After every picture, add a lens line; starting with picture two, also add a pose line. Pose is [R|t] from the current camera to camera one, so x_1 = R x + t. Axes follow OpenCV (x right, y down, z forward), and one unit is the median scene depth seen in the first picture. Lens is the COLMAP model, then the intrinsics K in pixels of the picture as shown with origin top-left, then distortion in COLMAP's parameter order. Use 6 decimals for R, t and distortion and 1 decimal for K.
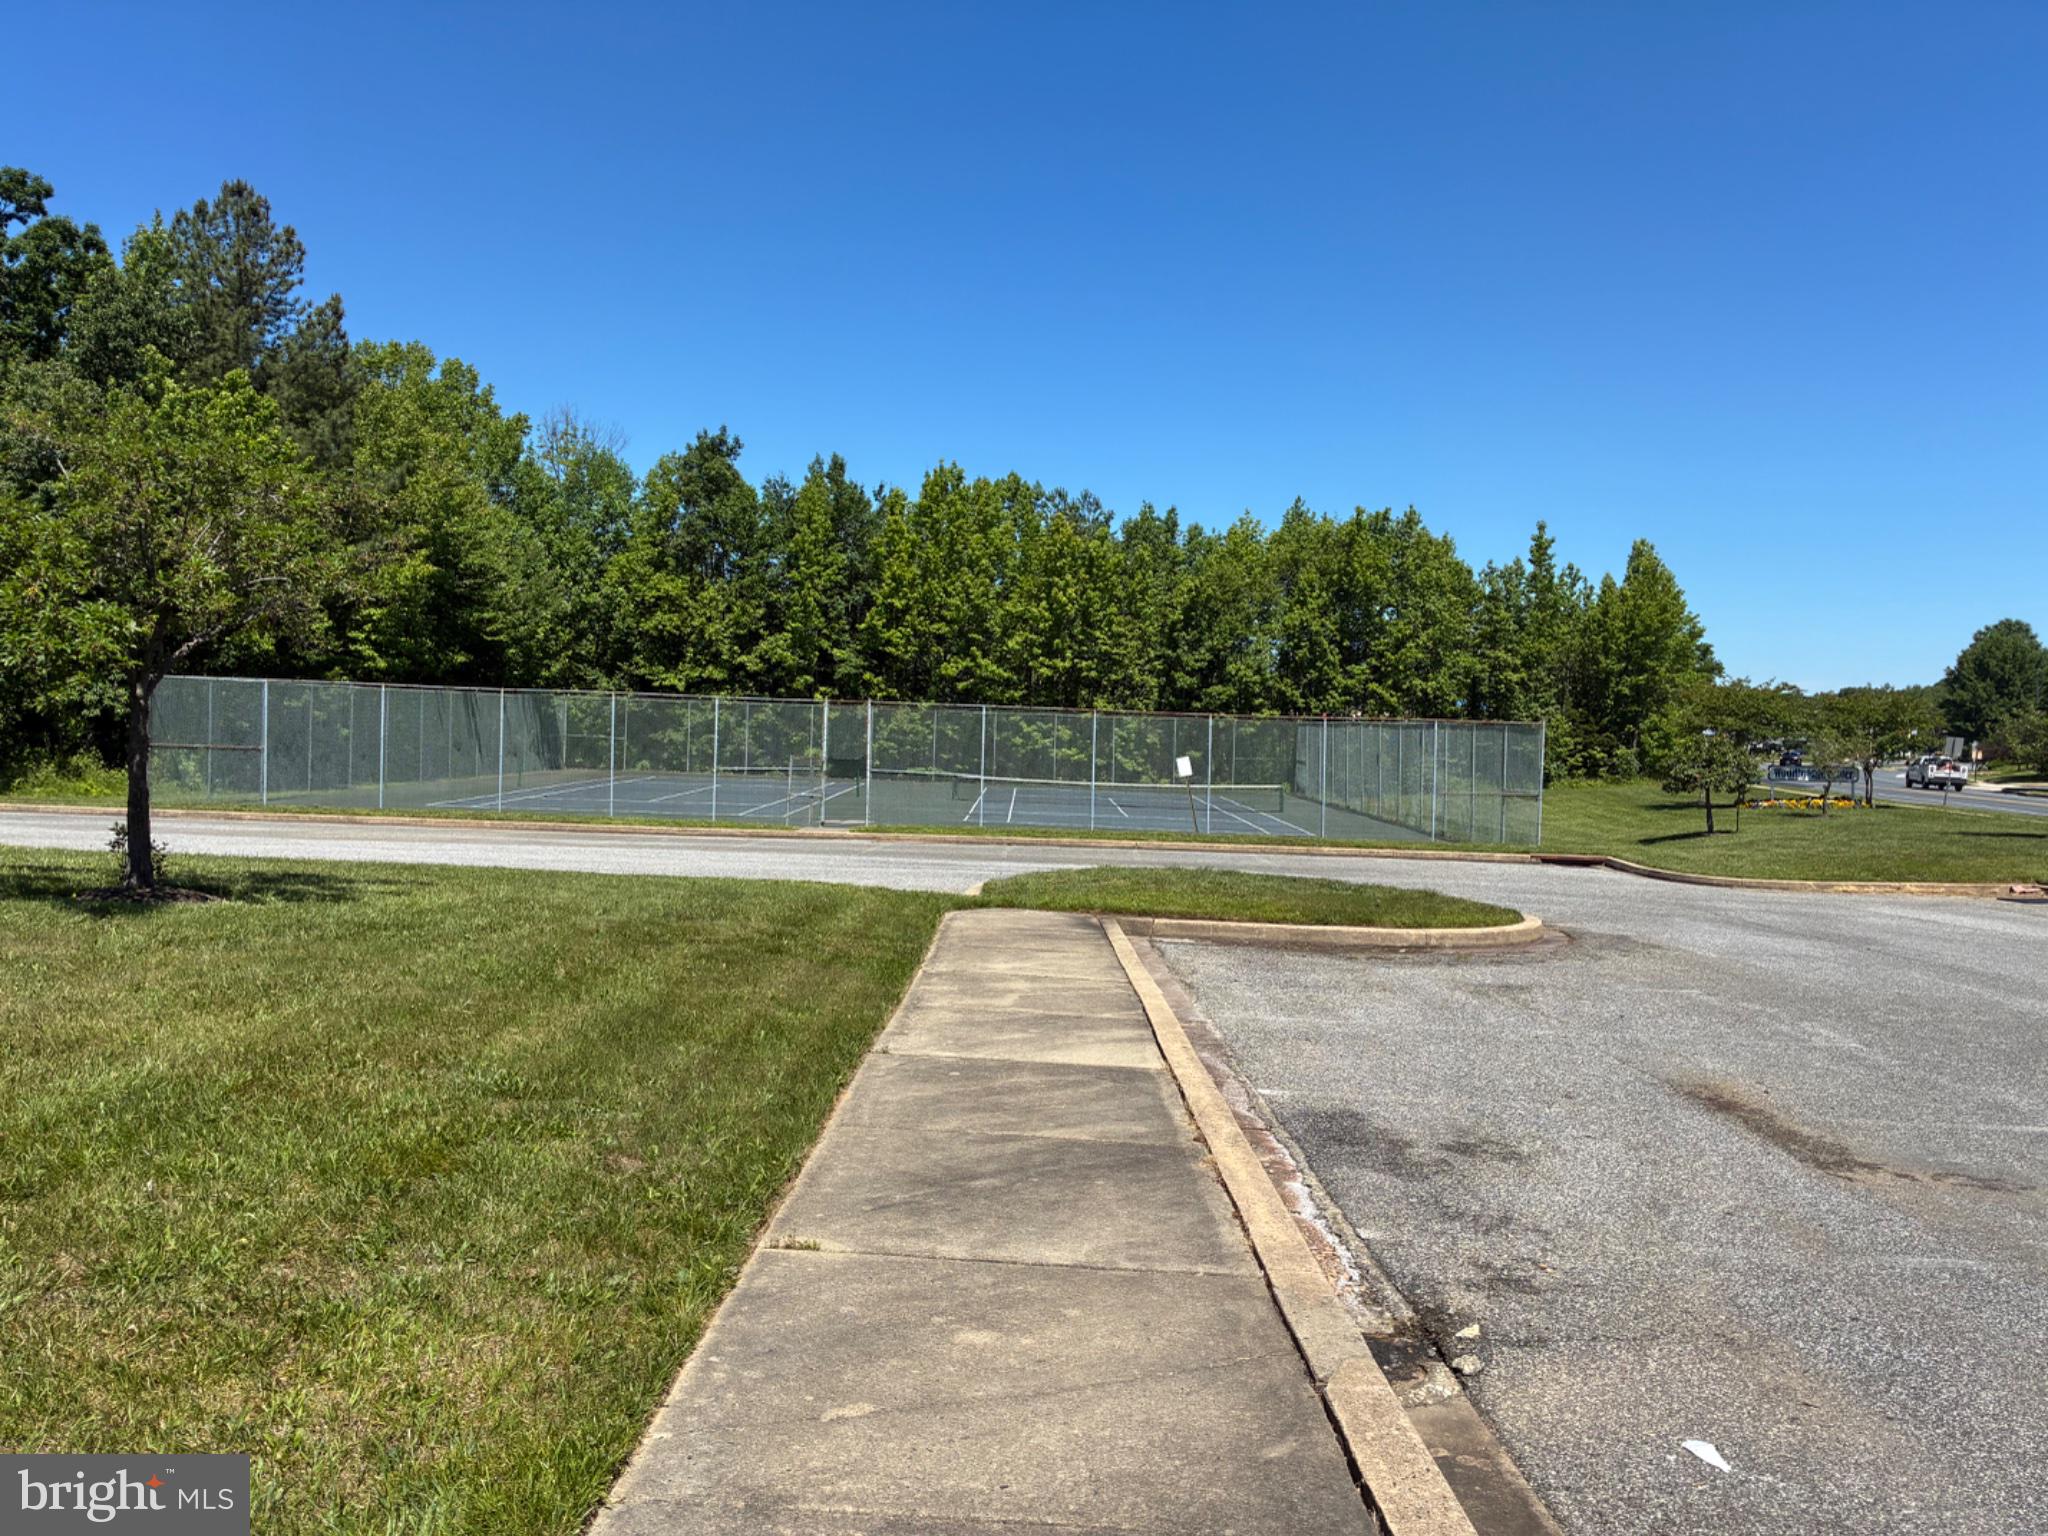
lens RADIAL K [[1547.4, 0, 1024.0], [0, 1547.4, 768.0], [0, 0, 1]] dist [0.012772, -0.007169]
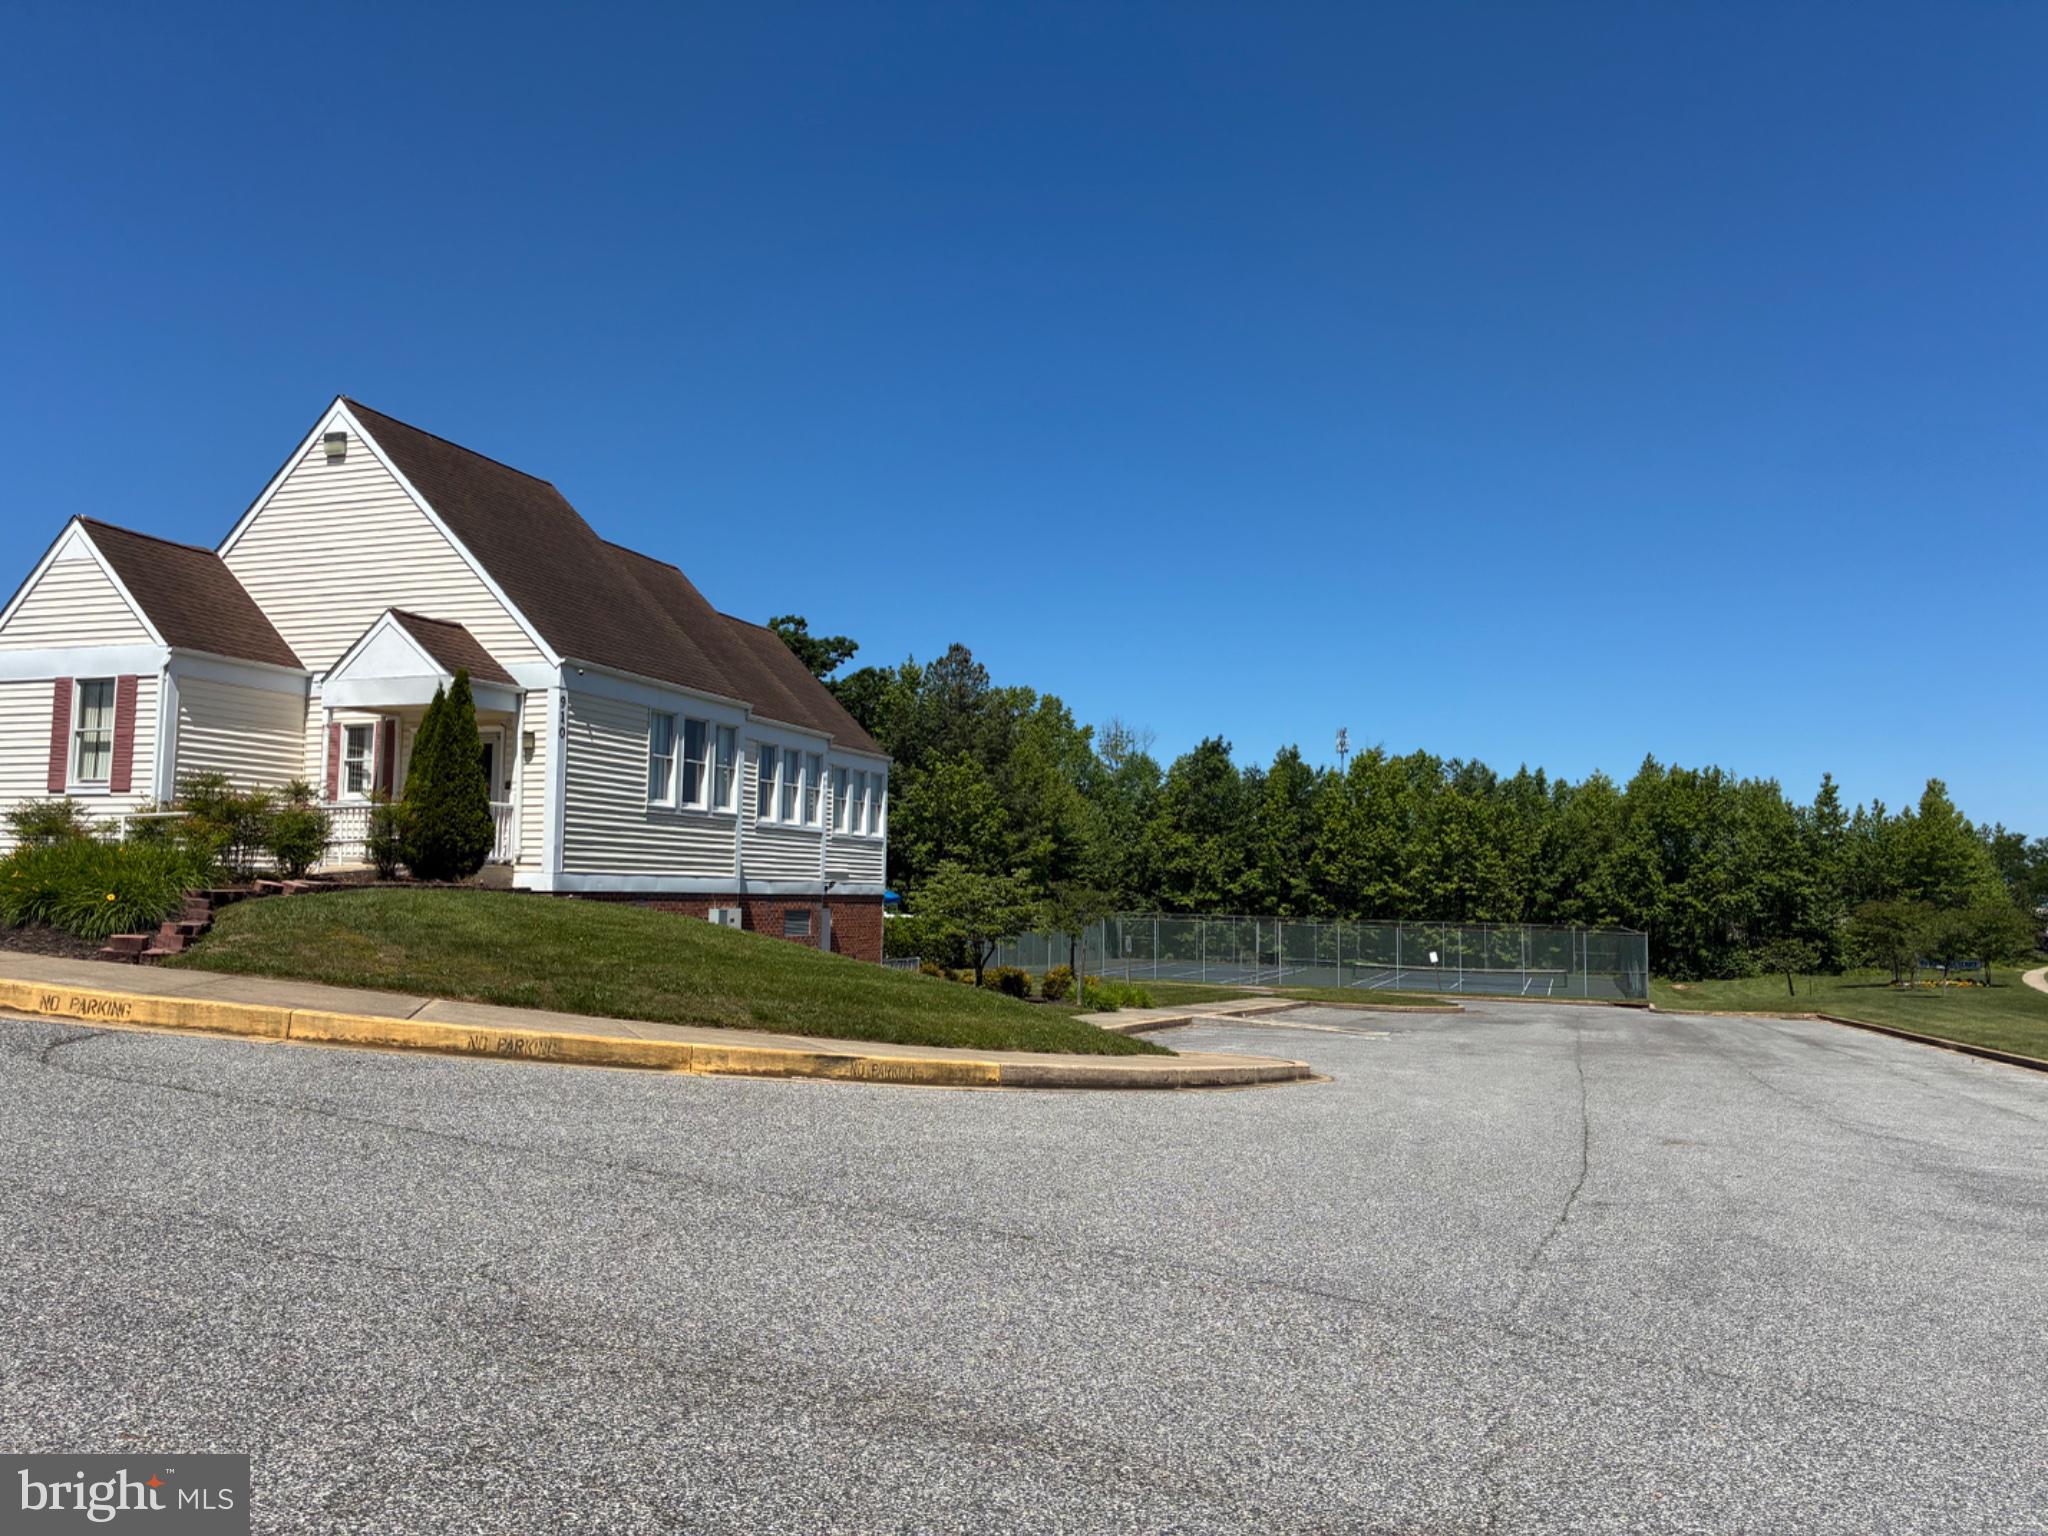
lens RADIAL K [[1547.4, 0, 1024.0], [0, 1547.4, 768.0], [0, 0, 1]] dist [0.012772, -0.007169]
pose [[0.945957, -0.036274, -0.322258, 0.119712], [-0.002879, 0.992746, -0.120199, -0.001731], [0.324280, 0.114630, 0.938990, -0.506158]]
